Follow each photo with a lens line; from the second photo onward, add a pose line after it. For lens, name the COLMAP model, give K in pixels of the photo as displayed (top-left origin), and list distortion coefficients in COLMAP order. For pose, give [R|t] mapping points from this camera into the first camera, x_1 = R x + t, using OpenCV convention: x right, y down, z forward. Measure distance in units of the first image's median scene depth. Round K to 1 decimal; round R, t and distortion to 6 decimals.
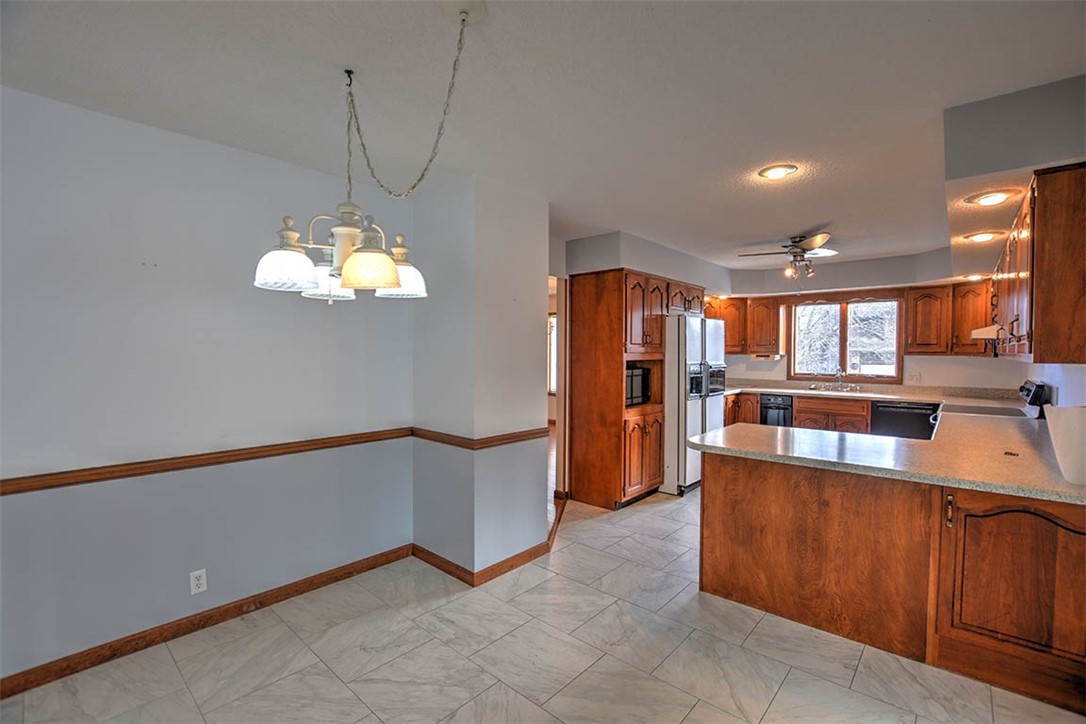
lens RADIAL K [[480.9, 0, 547.8], [0, 480.9, 361.4], [0, 0, 1]] dist [-0.022356, 0.001127]
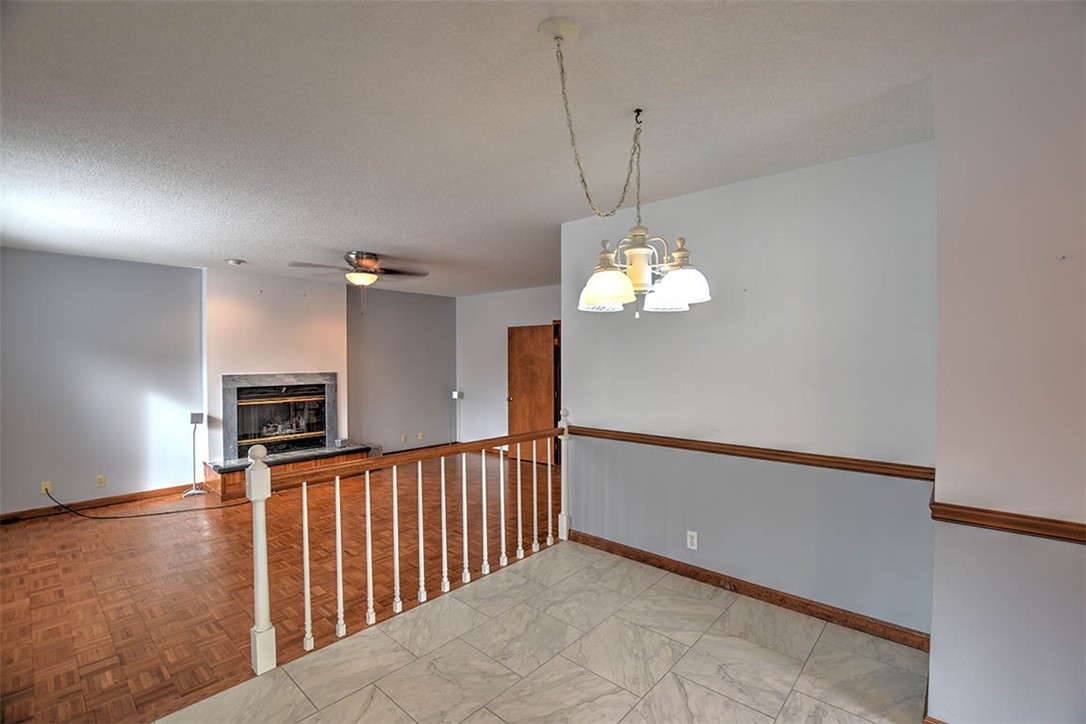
lens RADIAL K [[480.9, 0, 545.0], [0, 480.9, 358.6], [0, 0, 1]] dist [-0.022356, 0.001127]
pose [[-0.008180, -0.002544, -0.999963, 0.555517], [-0.012947, 0.999913, -0.002438, -0.013602], [0.999883, 0.012927, -0.008212, 0.616369]]
